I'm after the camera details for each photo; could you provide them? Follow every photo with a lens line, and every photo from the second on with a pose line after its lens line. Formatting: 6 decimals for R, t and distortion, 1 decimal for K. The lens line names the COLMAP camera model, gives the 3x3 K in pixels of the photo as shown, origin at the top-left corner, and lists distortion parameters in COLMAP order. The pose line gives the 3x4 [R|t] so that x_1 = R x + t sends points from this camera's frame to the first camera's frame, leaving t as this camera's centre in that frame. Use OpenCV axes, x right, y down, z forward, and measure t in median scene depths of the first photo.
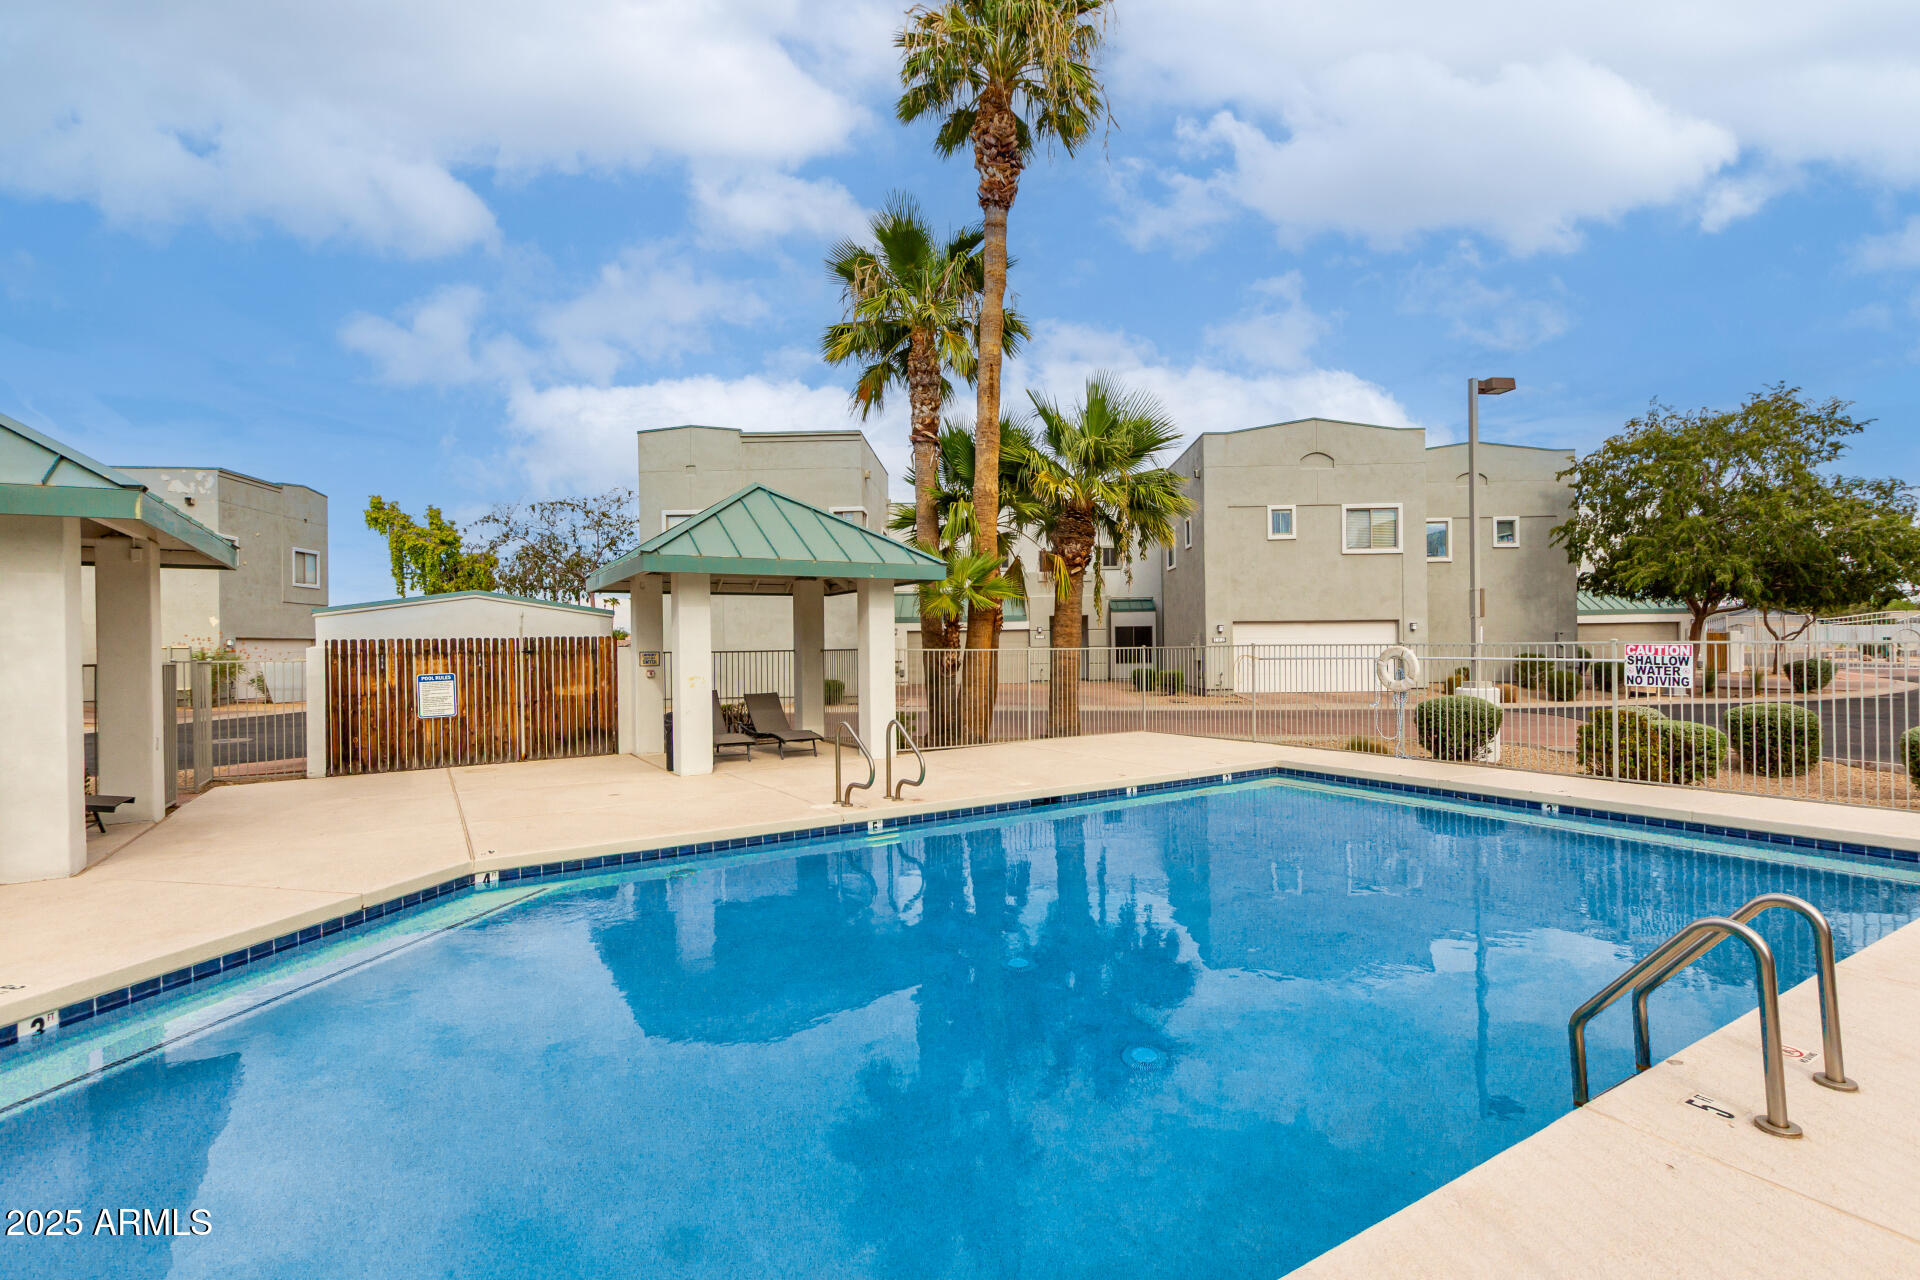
lens RADIAL K [[883.2, 0, 962.4], [0, 883.2, 640.4], [0, 0, 1]] dist [-0.001064, -0.001171]
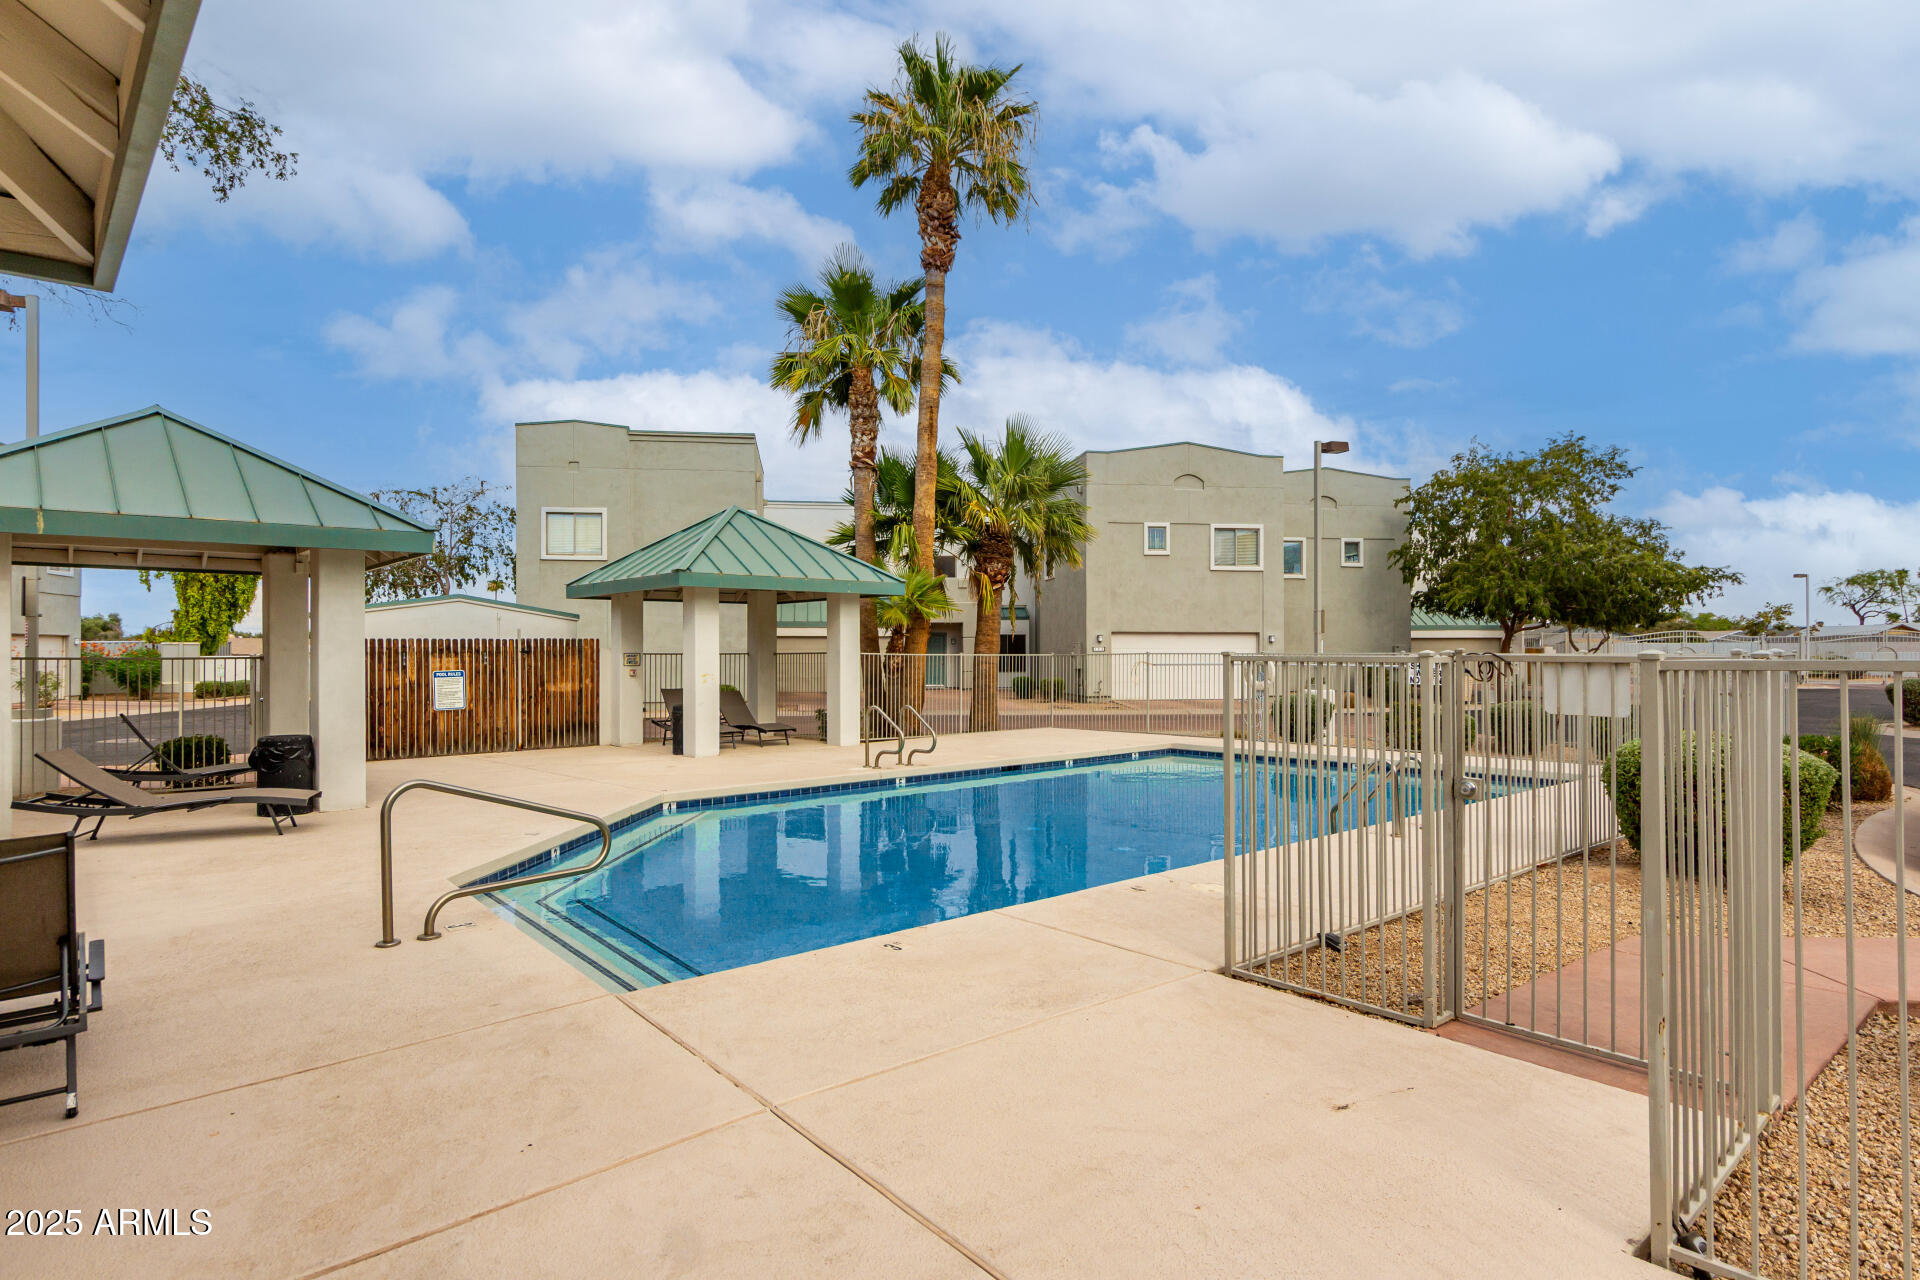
lens RADIAL K [[1016.3, 0, 957.3], [0, 1016.3, 639.5], [0, 0, 1]] dist [-0.006421, -0.000044]
pose [[0.985163, 0.013392, 0.171097, -0.146394], [-0.011935, 0.999883, -0.009541, 0.002728], [-0.171205, 0.007358, 0.985208, -0.288003]]
